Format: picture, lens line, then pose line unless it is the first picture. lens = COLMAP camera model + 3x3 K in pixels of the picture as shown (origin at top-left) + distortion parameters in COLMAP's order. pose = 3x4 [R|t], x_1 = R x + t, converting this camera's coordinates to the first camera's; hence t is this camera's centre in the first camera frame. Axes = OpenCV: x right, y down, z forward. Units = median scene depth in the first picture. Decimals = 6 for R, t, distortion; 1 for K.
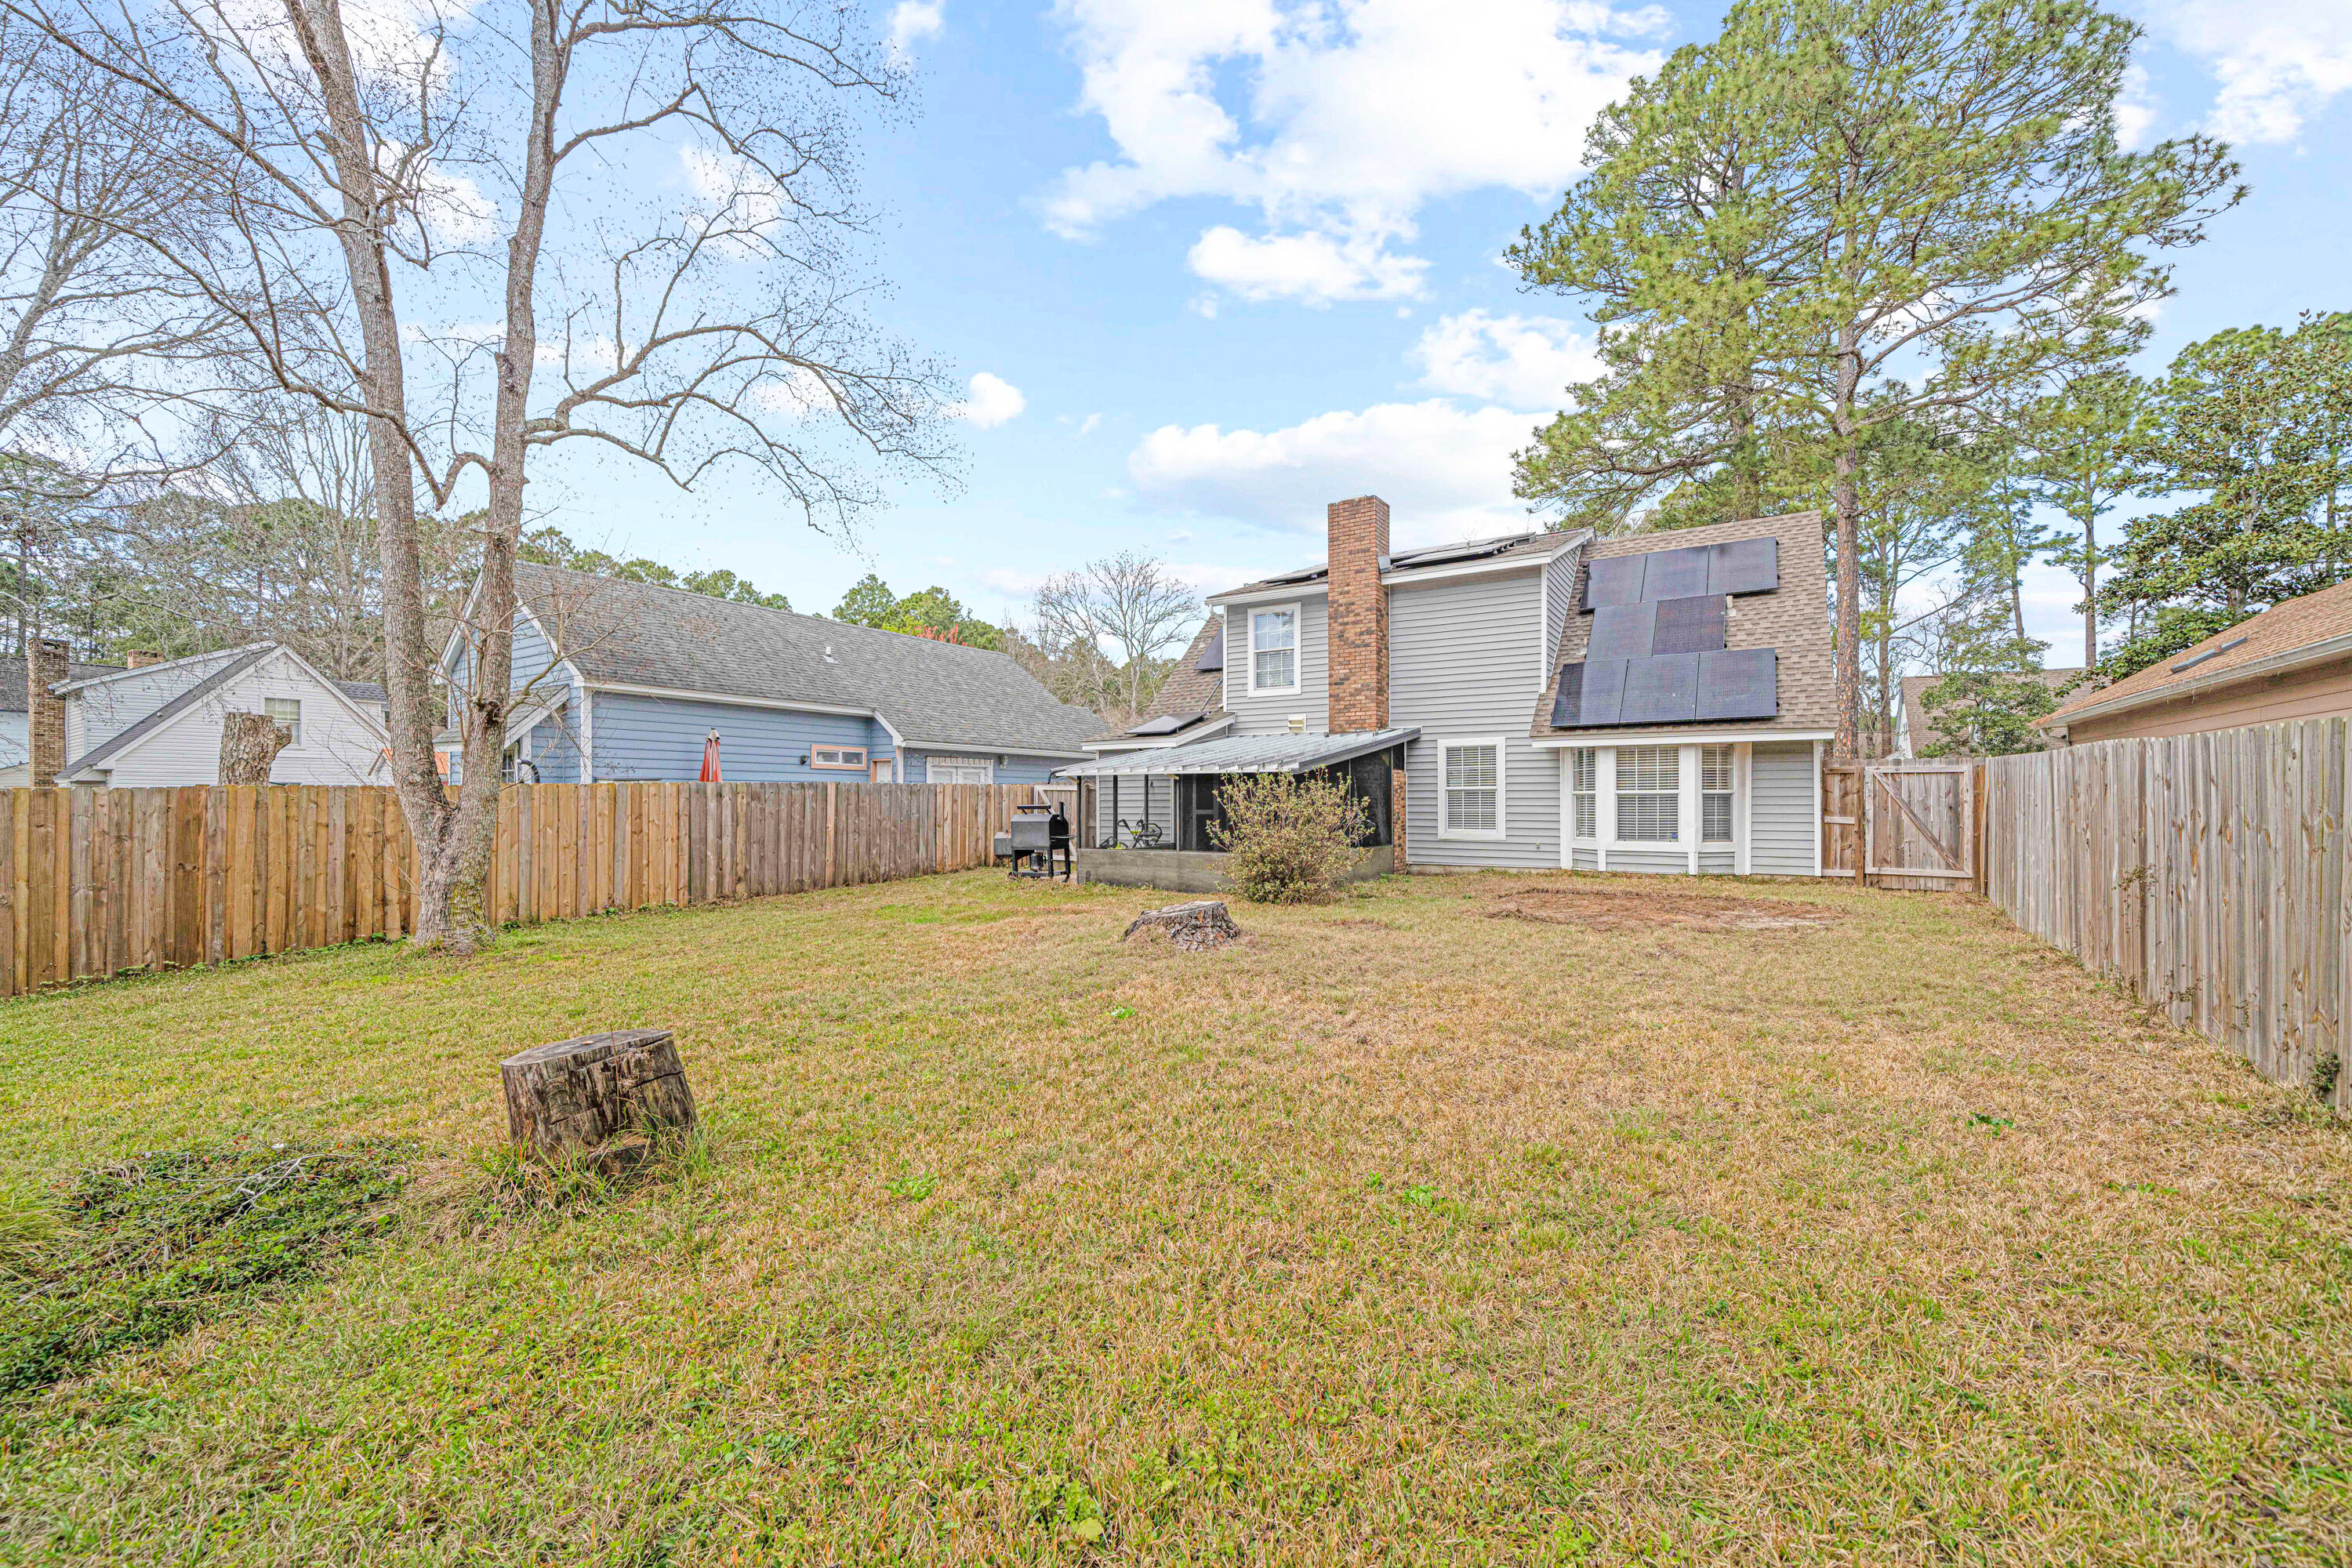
lens RADIAL K [[963.1, 0, 1176.7], [0, 963.1, 788.3], [0, 0, 1]] dist [-0.000483, -0.000259]
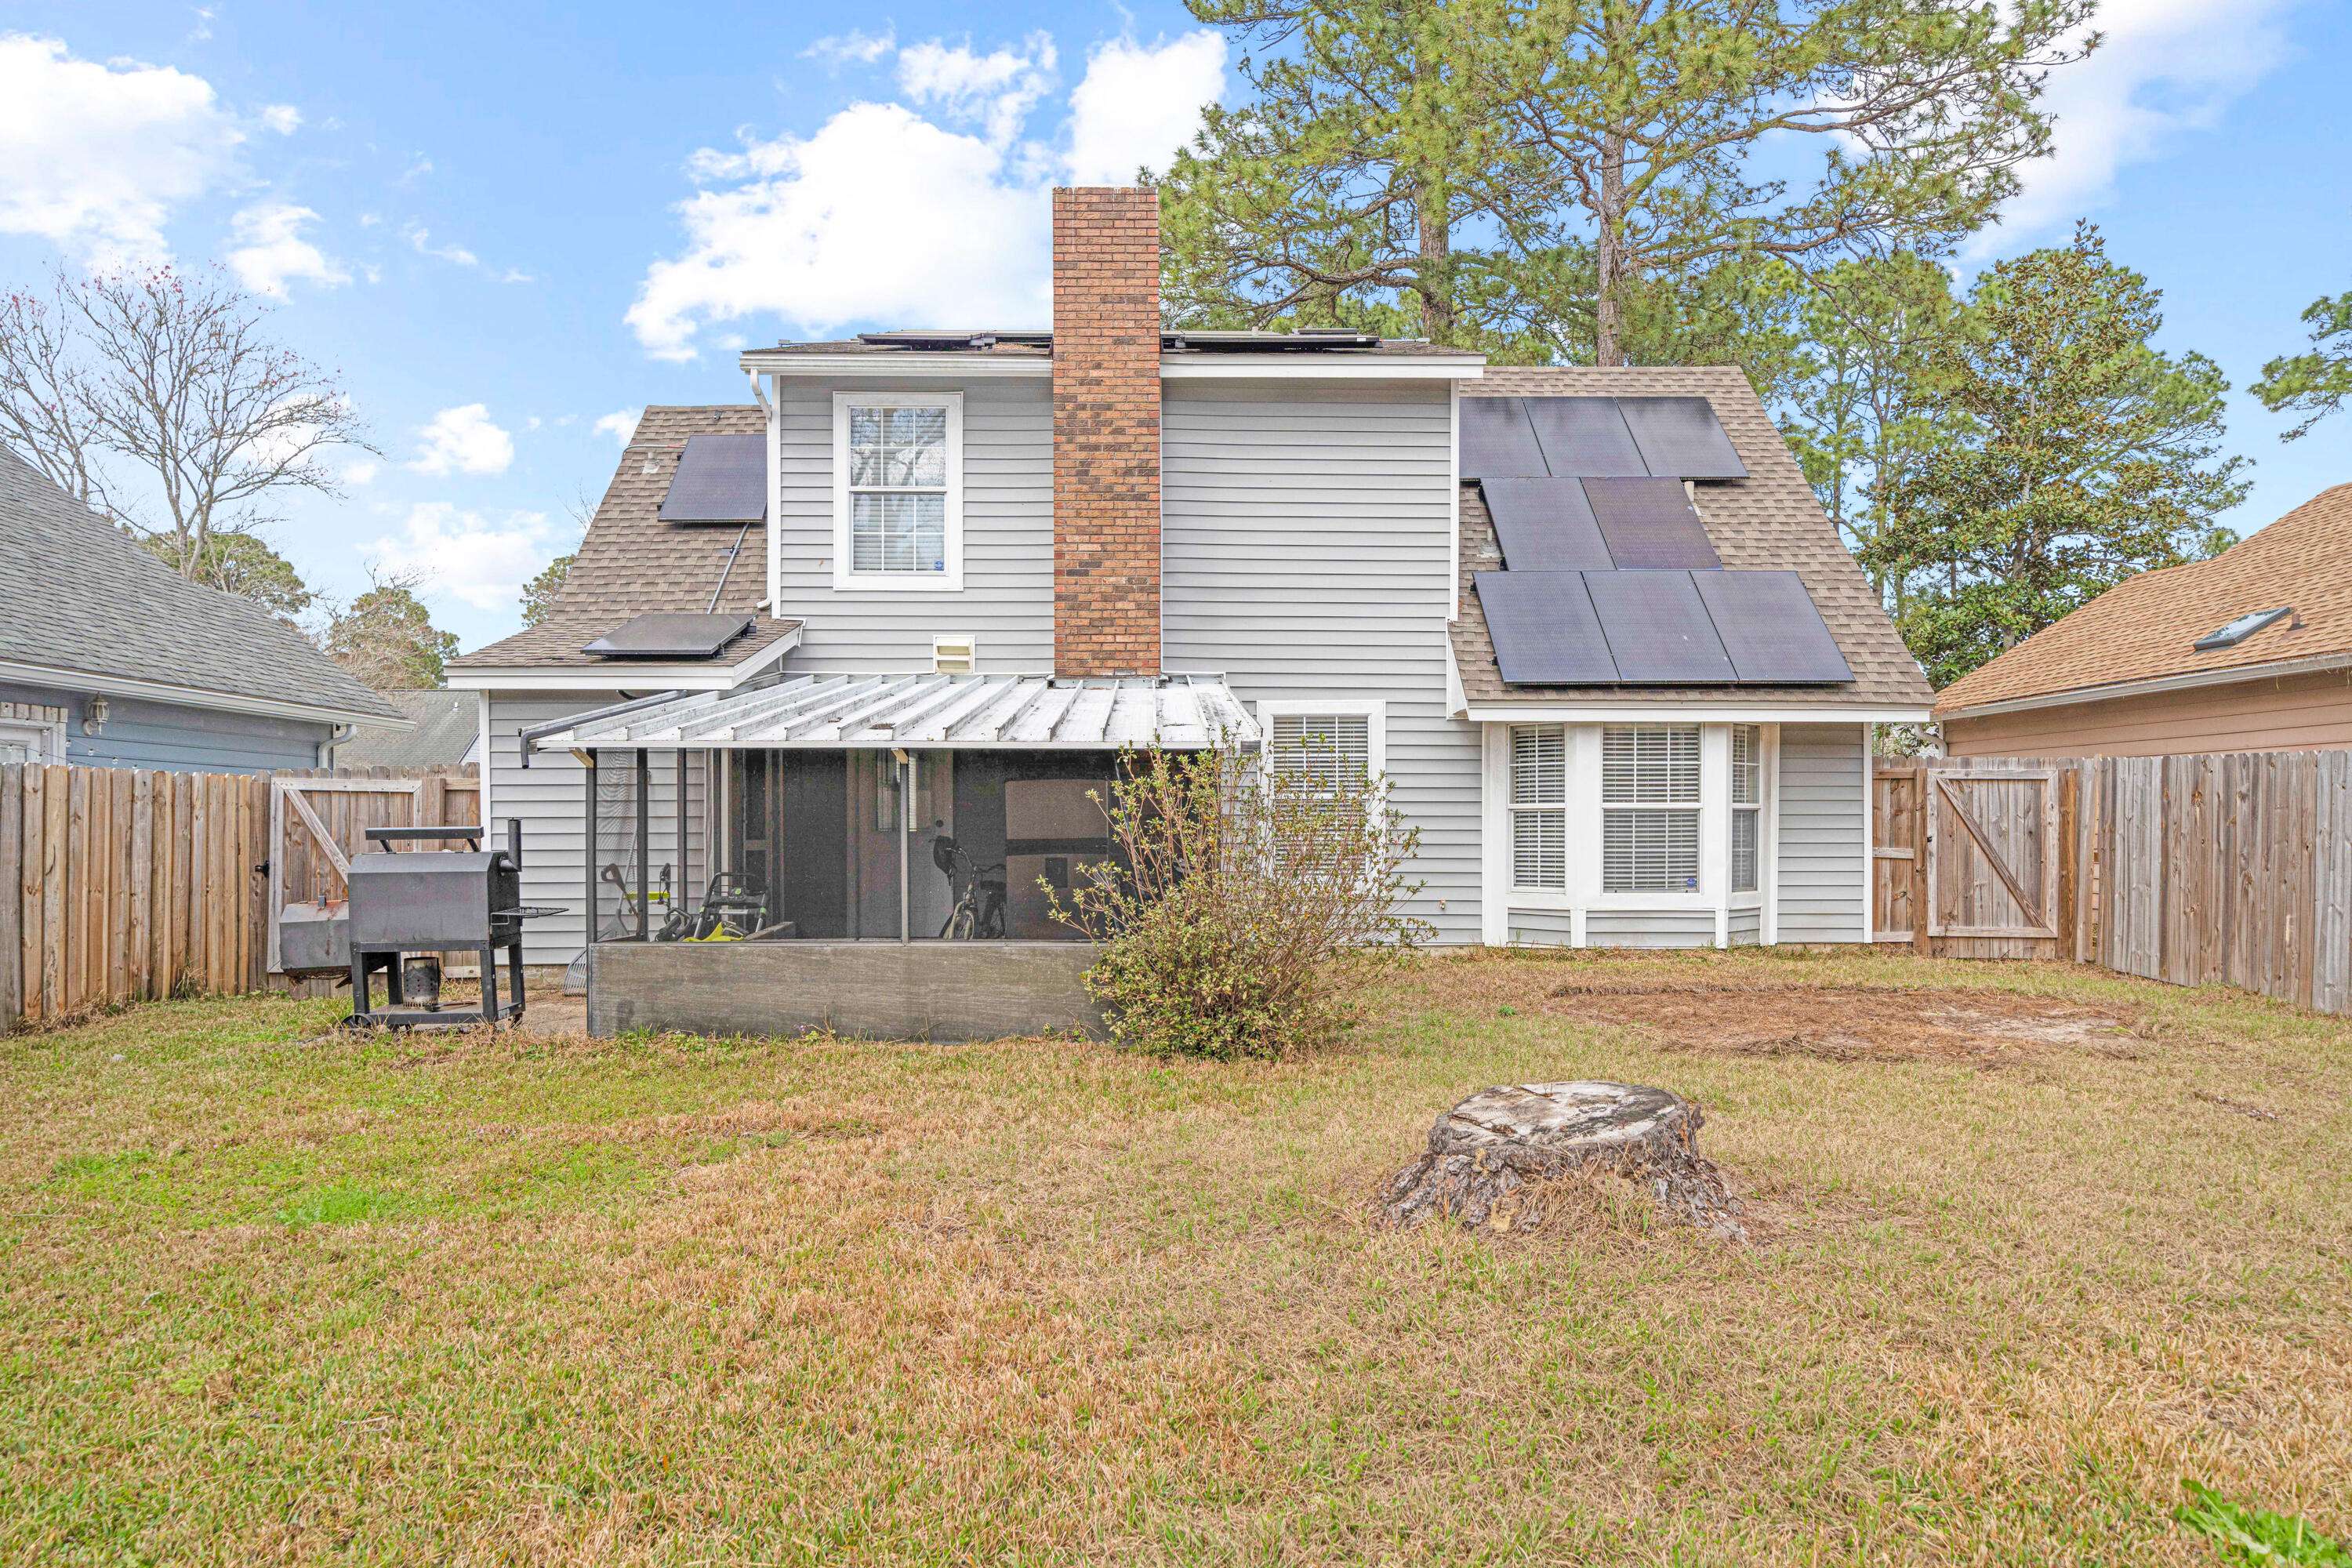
lens RADIAL K [[1616.7, 0, 1171.1], [0, 1616.7, 835.2], [0, 0, 1]] dist [0.005816, 0.003479]
pose [[0.829762, -0.000140, 0.558118, -0.268866], [-0.008359, 0.999885, 0.012679, 0.011038], [-0.558055, -0.015186, 0.829665, 0.354654]]
